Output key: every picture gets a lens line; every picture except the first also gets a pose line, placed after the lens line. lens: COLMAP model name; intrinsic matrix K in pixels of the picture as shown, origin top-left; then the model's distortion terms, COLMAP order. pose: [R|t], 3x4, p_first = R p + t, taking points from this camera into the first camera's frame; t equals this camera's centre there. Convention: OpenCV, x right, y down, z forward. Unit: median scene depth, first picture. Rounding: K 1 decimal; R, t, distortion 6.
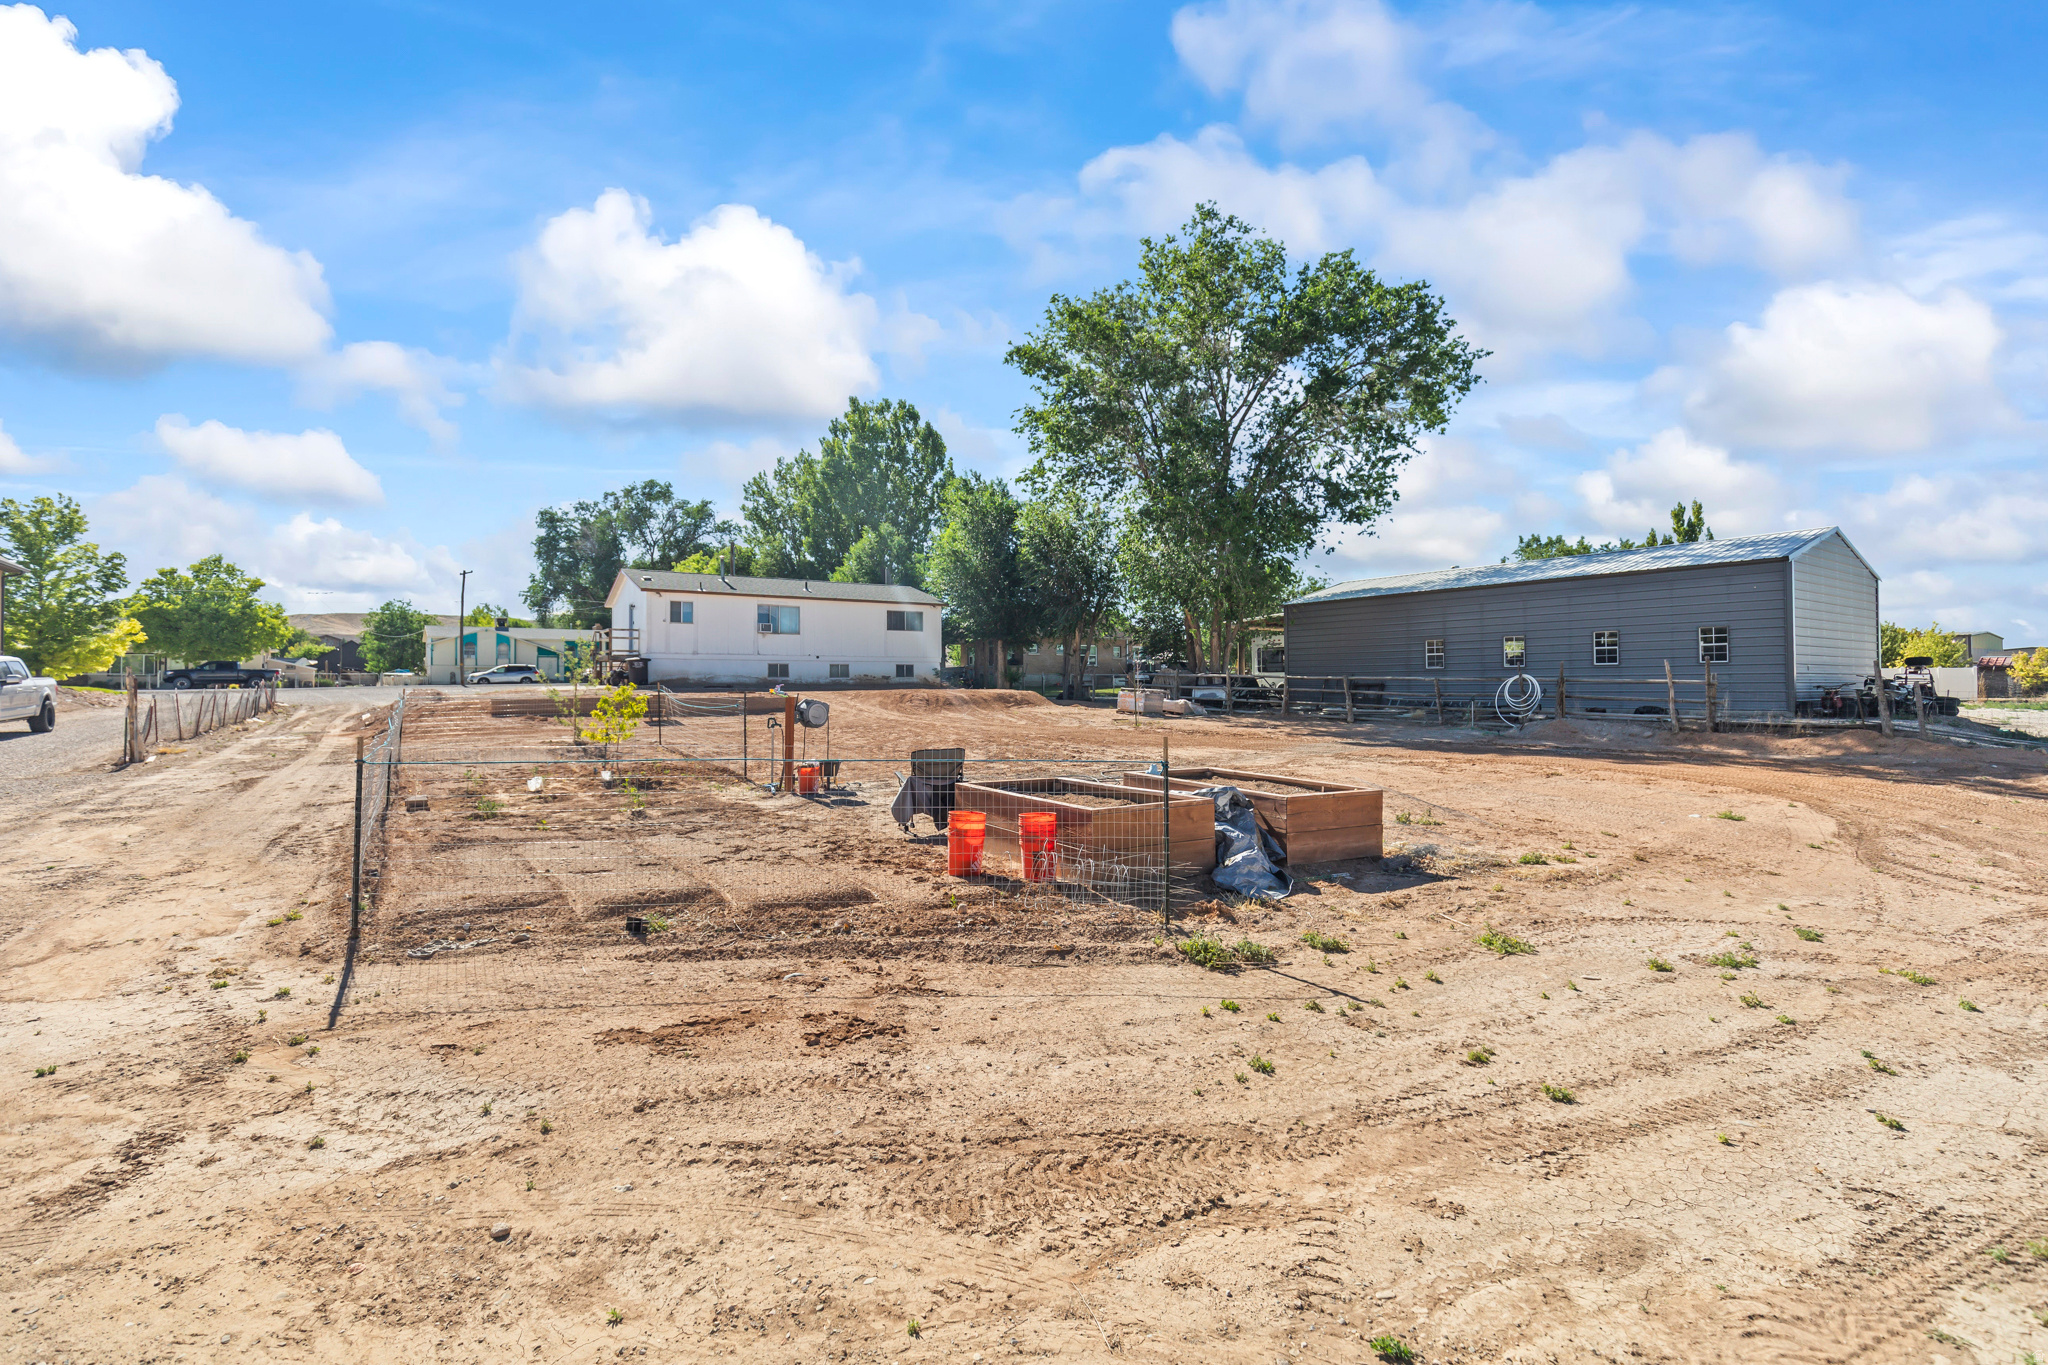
lens RADIAL K [[957.5, 0, 1011.4], [0, 957.5, 687.1], [0, 0, 1]] dist [0.014898, -0.003931]
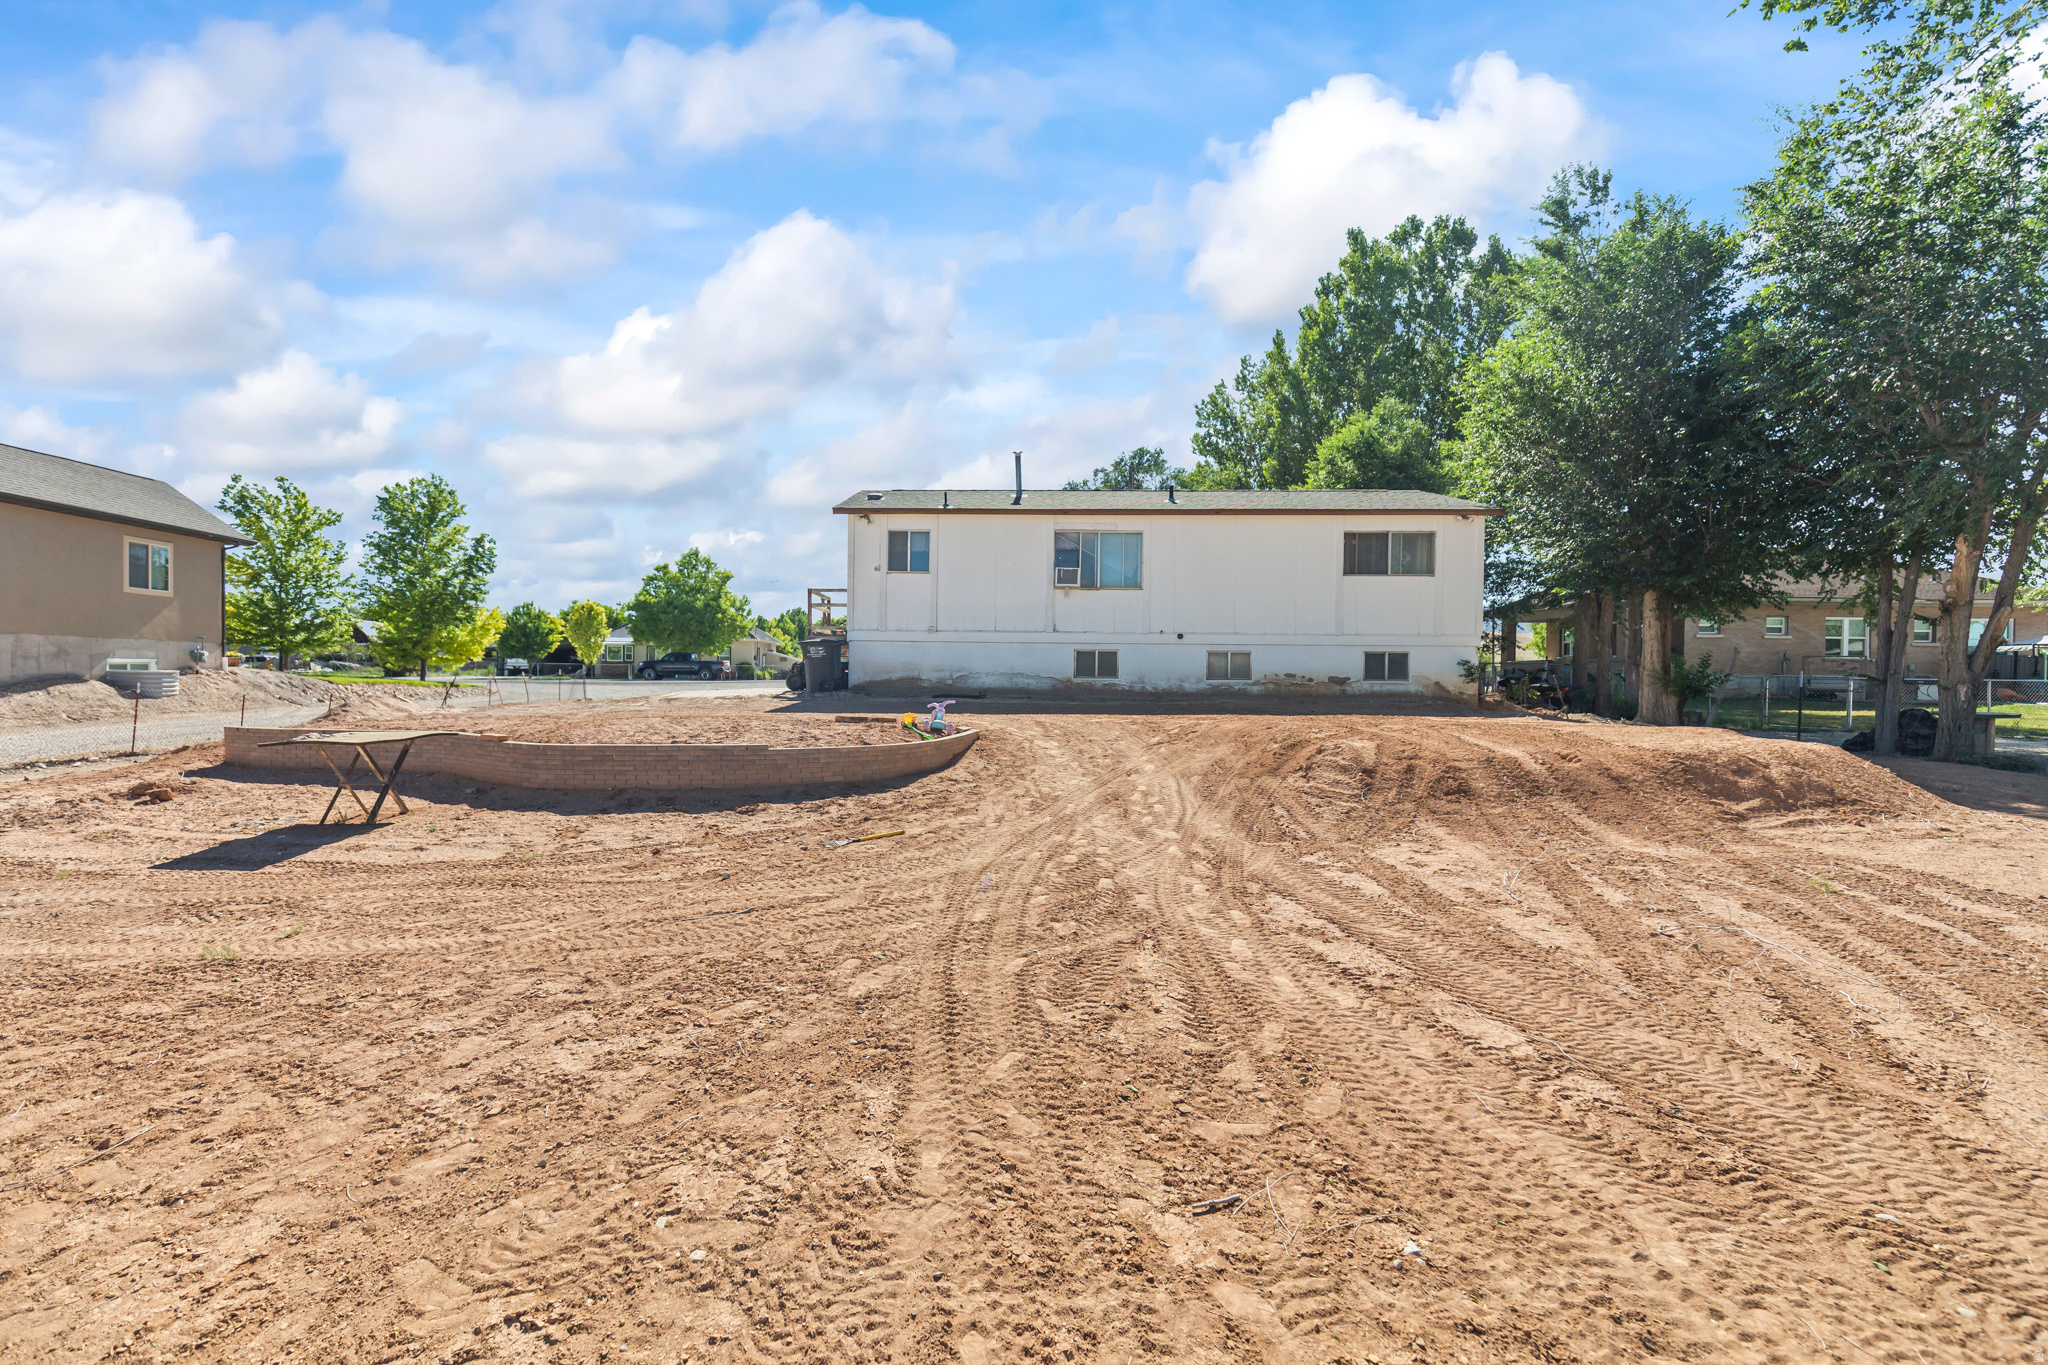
lens RADIAL K [[840.5, 0, 1021.0], [0, 840.5, 689.7], [0, 0, 1]] dist [0.004397, 0.000166]
pose [[0.814457, 0.022793, -0.579776, -0.018444], [-0.015810, 0.999729, 0.017093, -0.008148], [0.580008, -0.004755, 0.814597, 0.468902]]
